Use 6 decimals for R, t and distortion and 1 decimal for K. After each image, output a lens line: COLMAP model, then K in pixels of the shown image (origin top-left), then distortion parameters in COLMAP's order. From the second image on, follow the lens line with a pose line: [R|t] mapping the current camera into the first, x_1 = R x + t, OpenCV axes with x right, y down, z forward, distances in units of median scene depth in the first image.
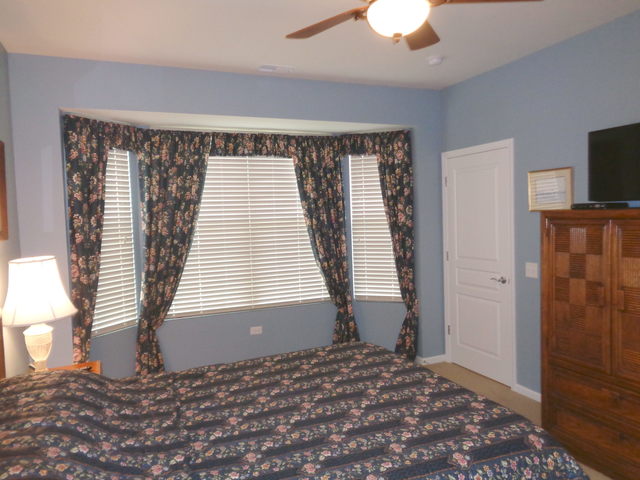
lens RADIAL K [[480.6, 0, 320.3], [0, 480.6, 239.9], [0, 0, 1]] dist [-0.019234, 0.015023]
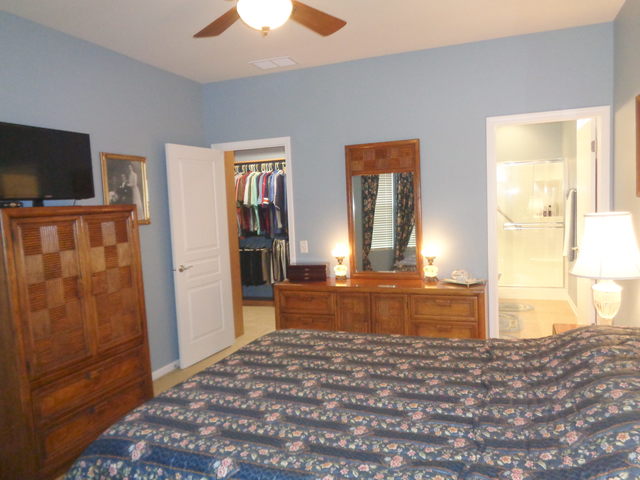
lens RADIAL K [[480.6, 0, 320.9], [0, 480.6, 240.5], [0, 0, 1]] dist [-0.019234, 0.015023]
pose [[-0.724531, -0.000580, 0.689242, -0.519181], [0.093999, 0.990573, 0.099646, -0.041473], [-0.682802, 0.136985, -0.717646, 1.356914]]
